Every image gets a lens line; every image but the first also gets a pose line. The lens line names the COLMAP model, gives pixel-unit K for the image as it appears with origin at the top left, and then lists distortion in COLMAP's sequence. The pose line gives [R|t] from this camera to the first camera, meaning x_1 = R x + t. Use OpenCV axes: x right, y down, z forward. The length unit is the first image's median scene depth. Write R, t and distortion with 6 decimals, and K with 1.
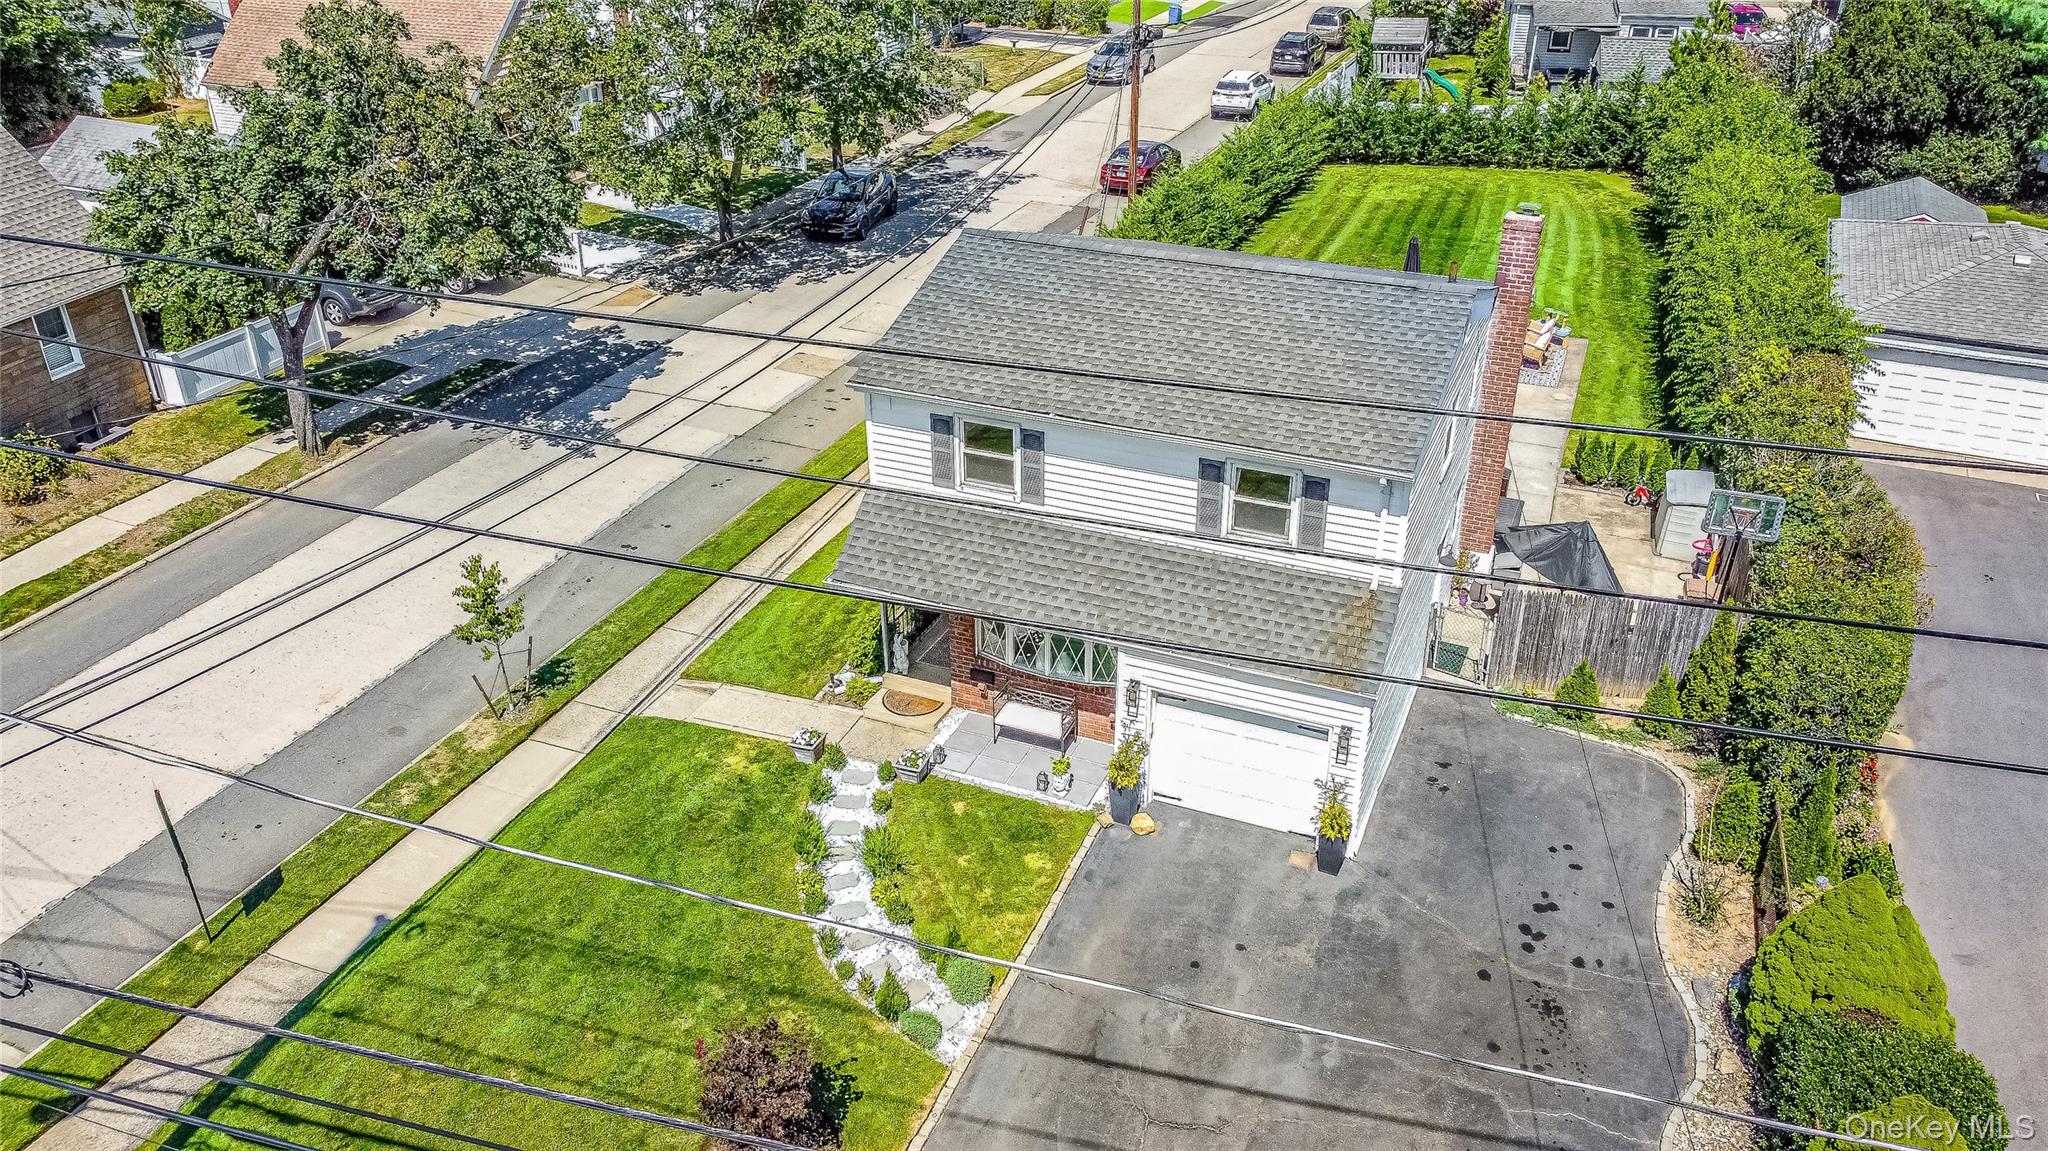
lens RADIAL K [[1534.9, 0, 1024.0], [0, 1534.9, 575.5], [0, 0, 1]] dist [0.018137, -0.022465]
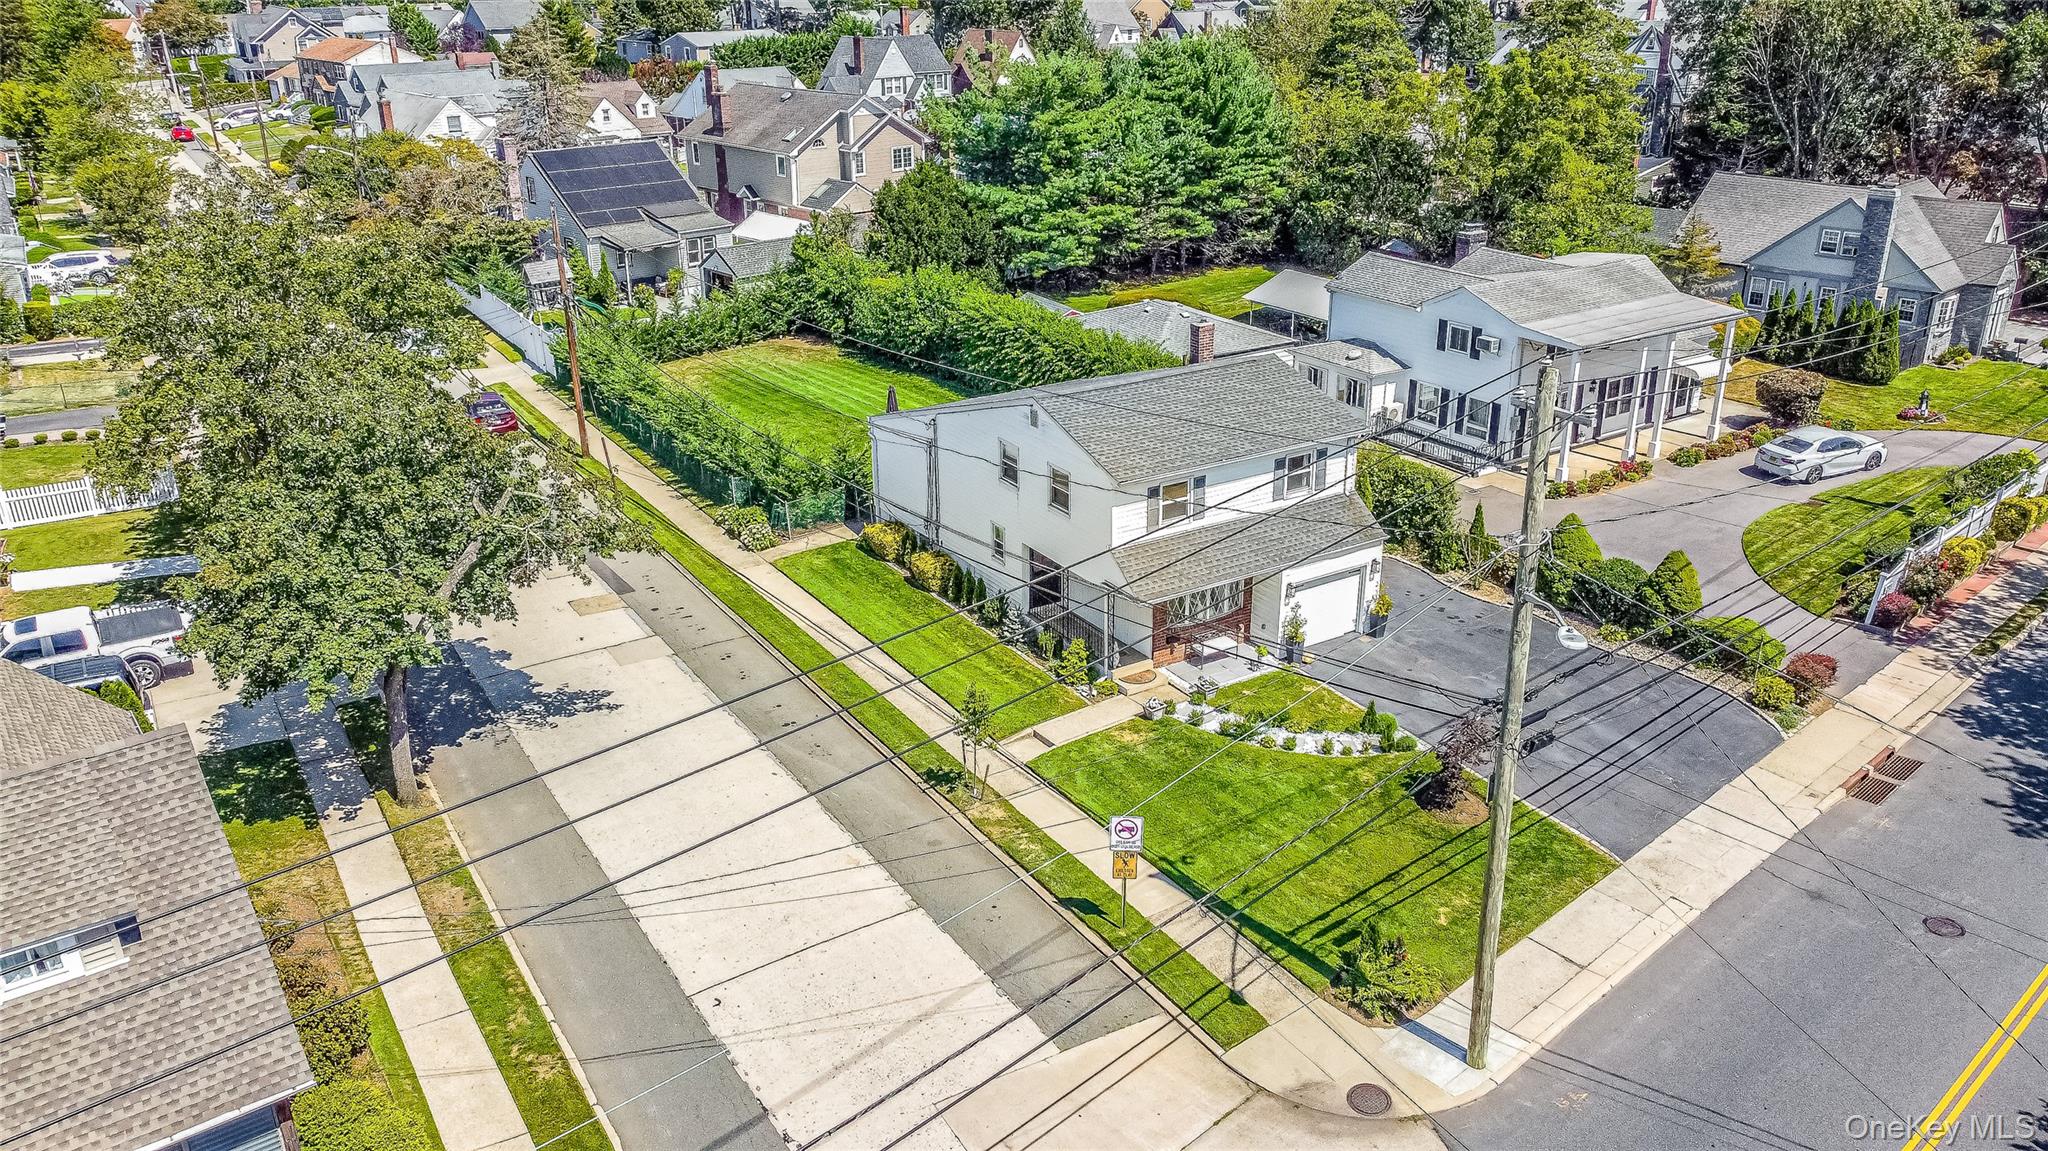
lens RADIAL K [[1534.9, 0, 1024.0], [0, 1534.9, 575.5], [0, 0, 1]] dist [0.018137, -0.022465]
pose [[0.572265, -0.314307, 0.757446, -1.355762], [0.403276, 0.912098, 0.073798, -0.184736], [-0.714060, 0.263228, 0.648714, 0.021555]]
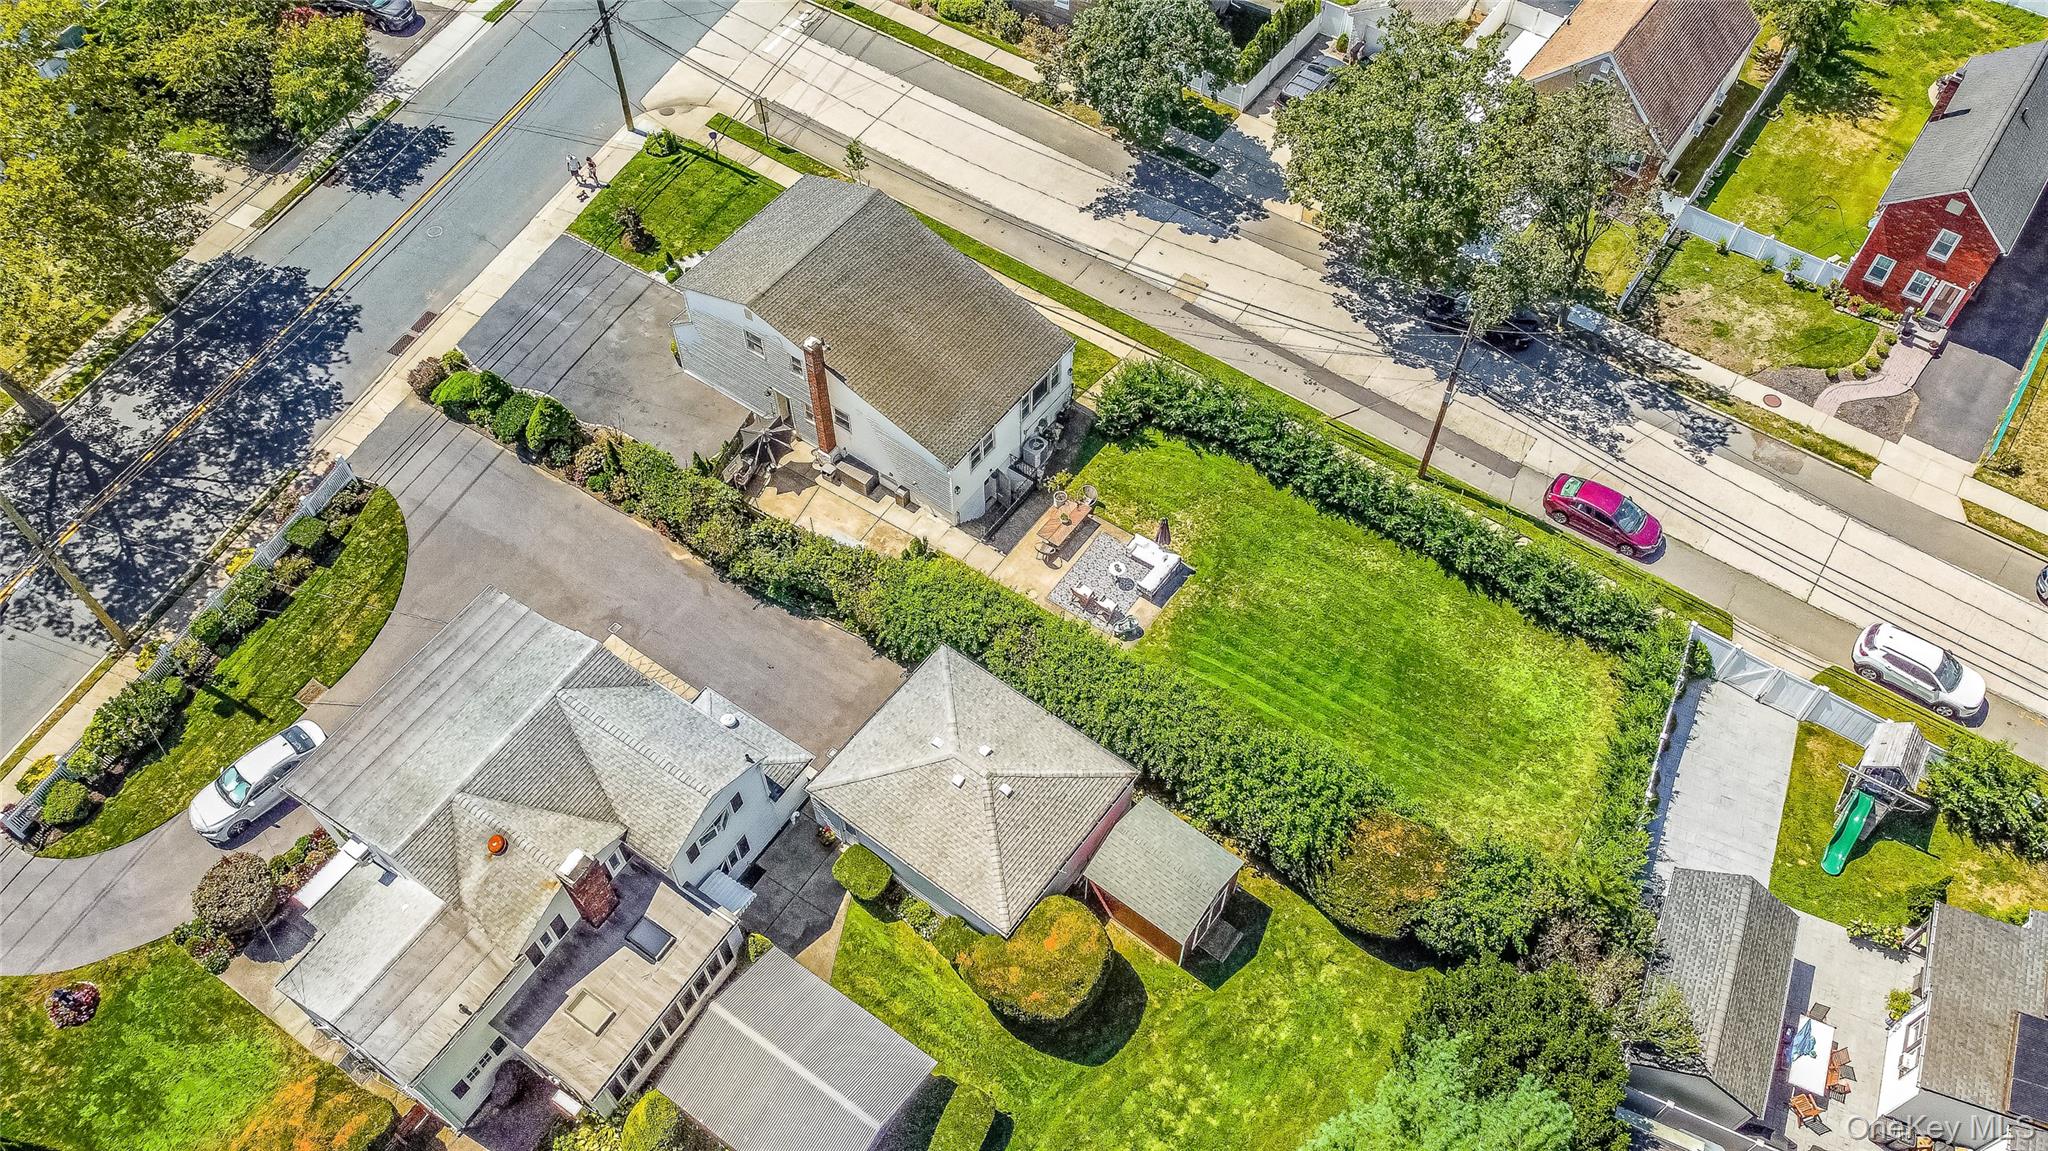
lens RADIAL K [[1534.9, 0, 1024.0], [0, 1534.9, 575.5], [0, 0, 1]] dist [0.018137, -0.022465]
pose [[-0.218560, 0.796068, -0.564364, 1.889910], [-0.474975, 0.418426, 0.774157, -2.084330], [0.852426, 0.437258, 0.286661, 0.792546]]
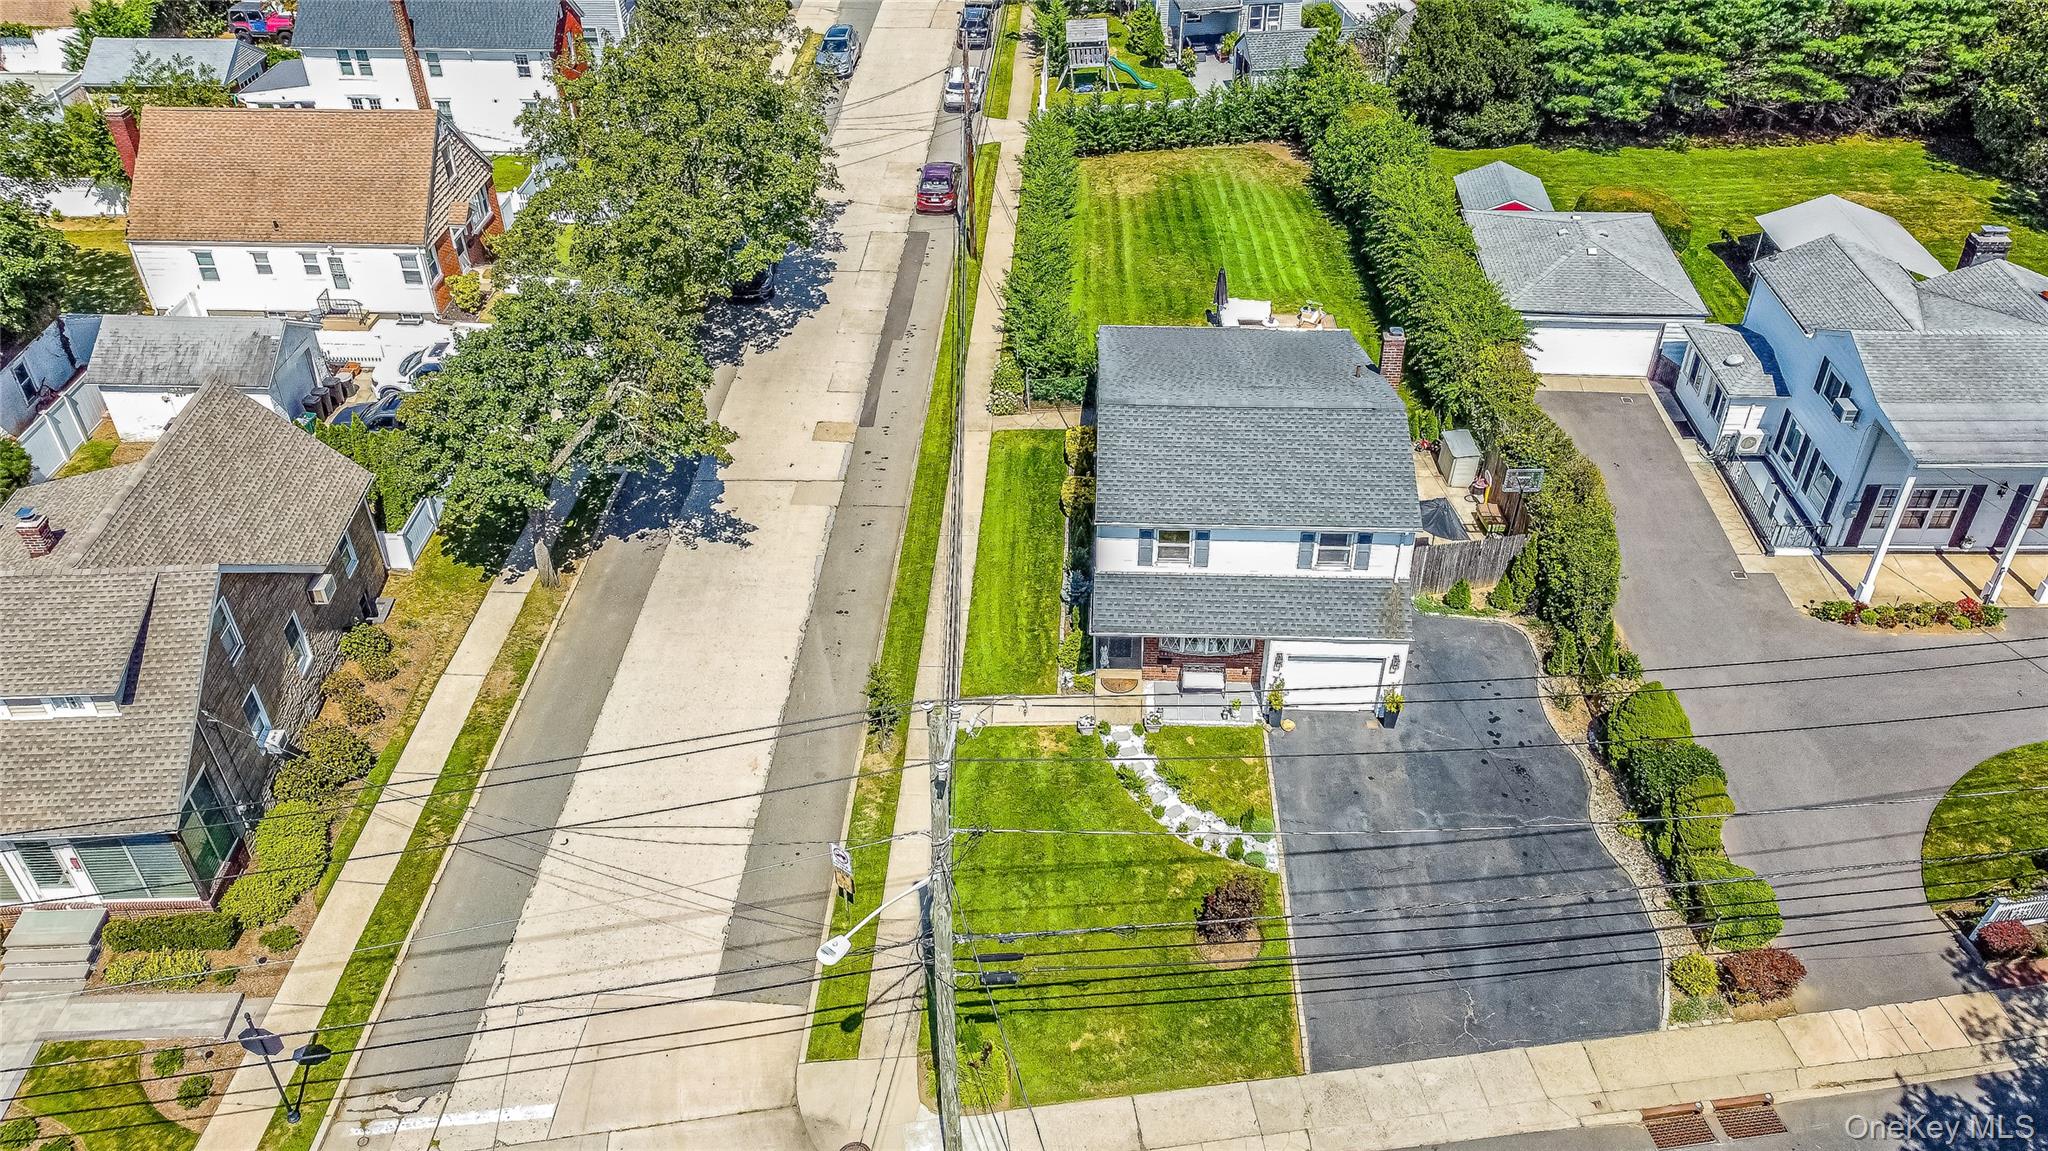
lens RADIAL K [[1534.9, 0, 1024.0], [0, 1534.9, 575.5], [0, 0, 1]] dist [0.018137, -0.022465]
pose [[0.936693, -0.214835, 0.276501, -0.633022], [0.174708, 0.971091, 0.162664, -0.337459], [-0.303453, -0.104059, 0.947147, -0.579171]]
